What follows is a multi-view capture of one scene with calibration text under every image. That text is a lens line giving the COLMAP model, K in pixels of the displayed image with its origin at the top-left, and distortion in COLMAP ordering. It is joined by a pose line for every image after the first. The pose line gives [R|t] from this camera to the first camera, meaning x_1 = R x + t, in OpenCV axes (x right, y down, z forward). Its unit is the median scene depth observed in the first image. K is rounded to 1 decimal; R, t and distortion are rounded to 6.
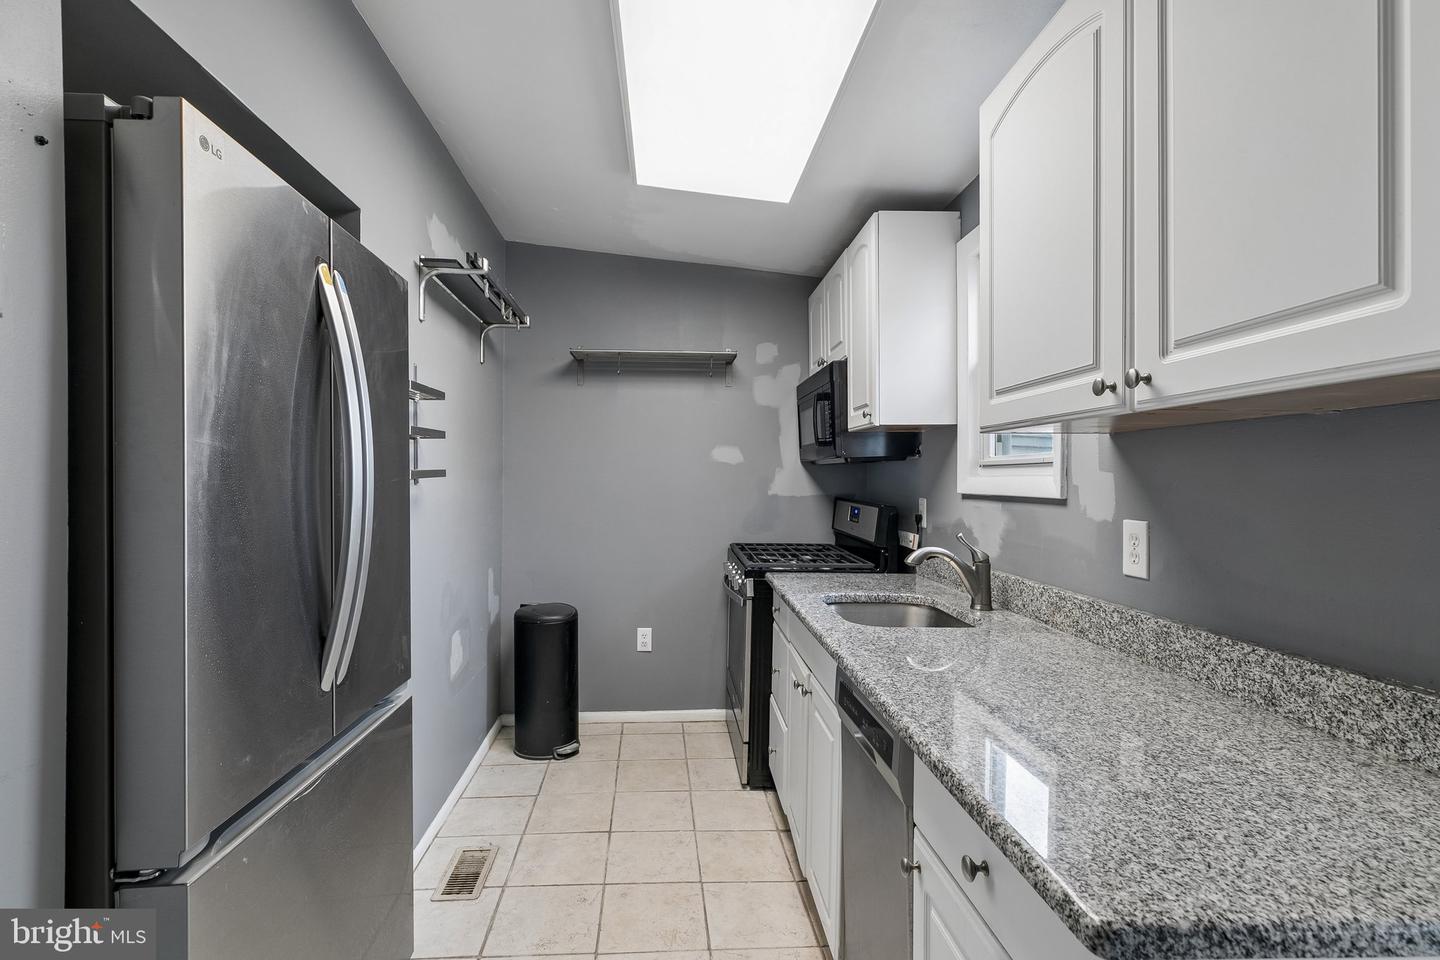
lens RADIAL K [[677.9, 0, 697.5], [0, 677.9, 480.2], [0, 0, 1]] dist [0.001666, -0.000997]
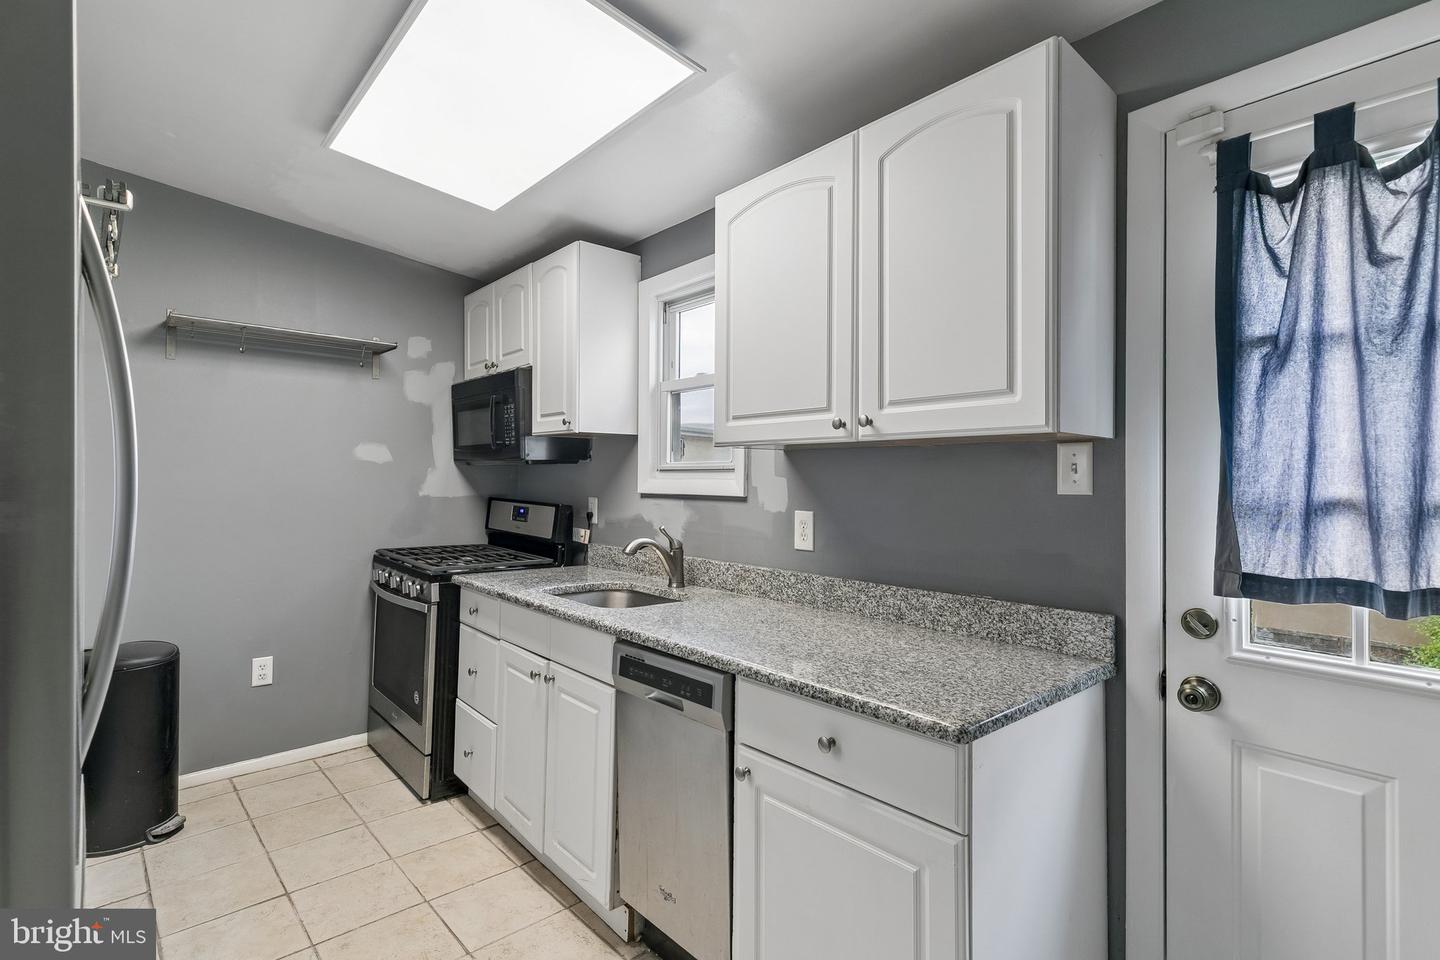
lens RADIAL K [[684.5, 0, 708.8], [0, 684.5, 473.7], [0, 0, 1]] dist [0.003574, 0.000040]
pose [[0.778207, 0.007741, 0.627960, -0.284923], [-0.003535, 0.999962, -0.007945, -0.005548], [-0.627998, 0.003963, 0.778205, -0.007511]]
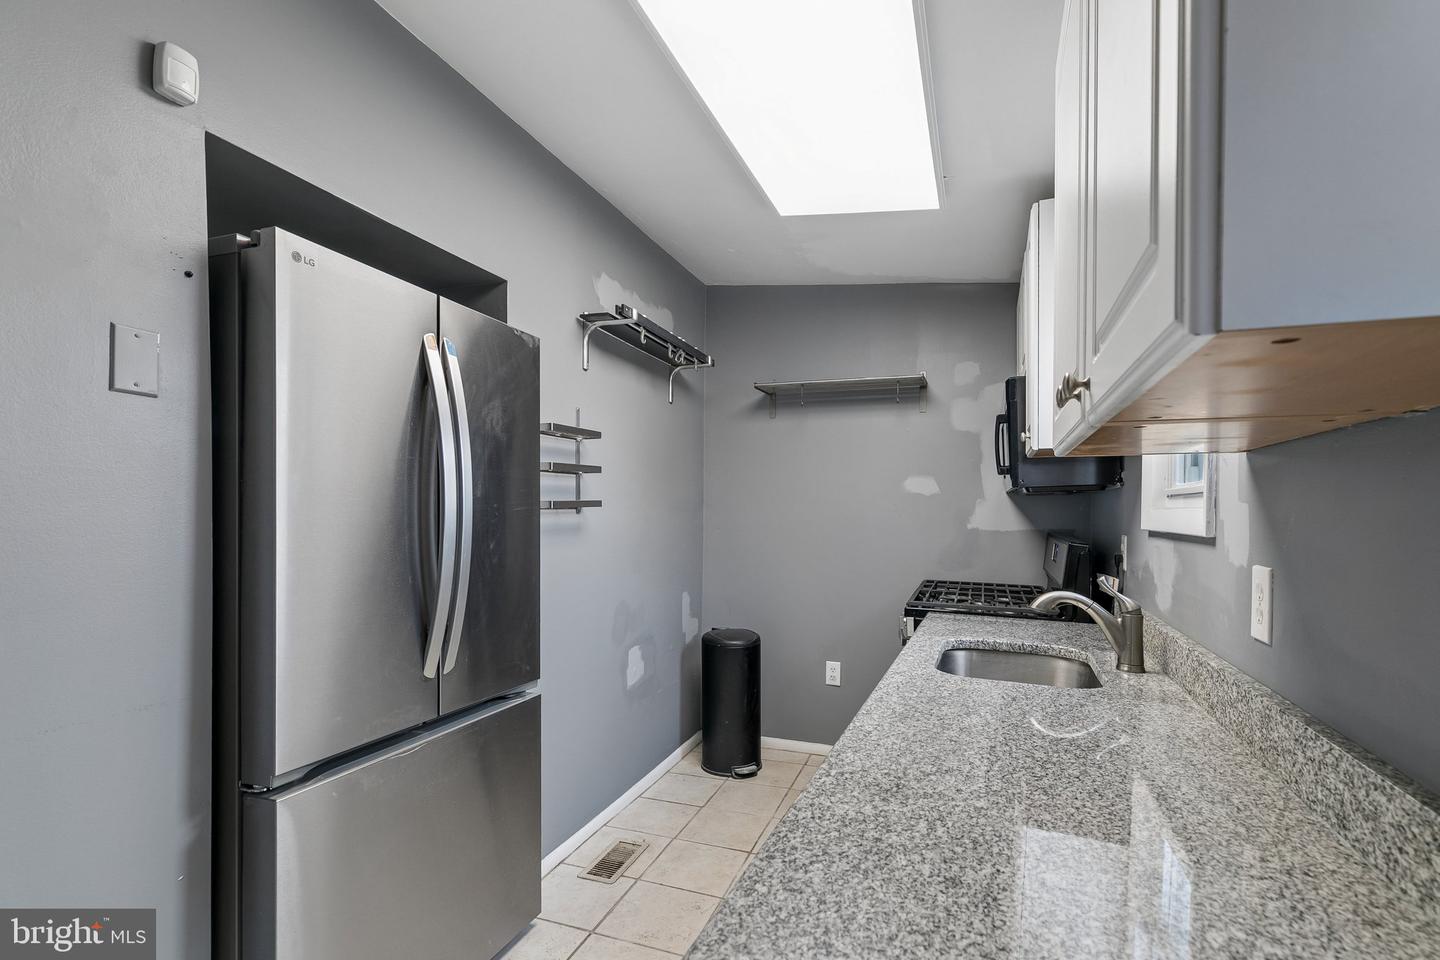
lens RADIAL K [[683.3, 0, 722.3], [0, 683.3, 519.6], [0, 0, 1]] dist [0.000826, -0.000402]
pose [[0.917369, 0.011216, -0.397880, 0.260012], [-0.007167, 0.999906, 0.011664, 0.001315], [0.397973, -0.007848, 0.917363, 0.038736]]
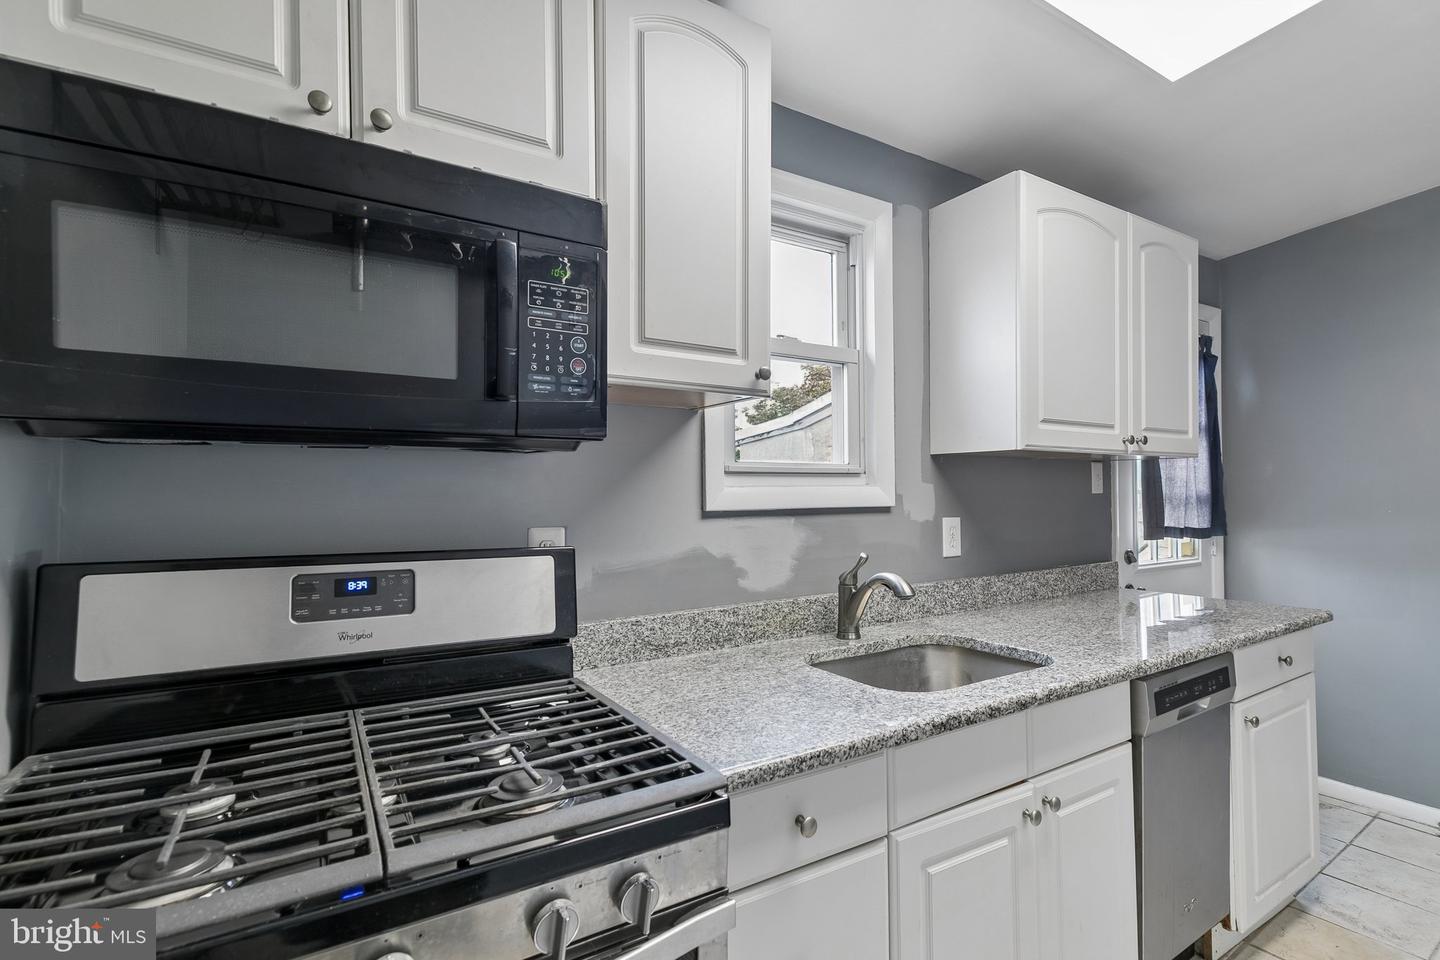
lens RADIAL K [[644.9, 0, 716.6], [0, 644.9, 480.7], [0, 0, 1]] dist [0.001529, 0.000033]
pose [[-0.479583, 0.010997, 0.877428, -0.209646], [0.005854, 0.999939, -0.009333, -0.005963], [-0.877477, 0.000661, -0.479618, 1.379841]]
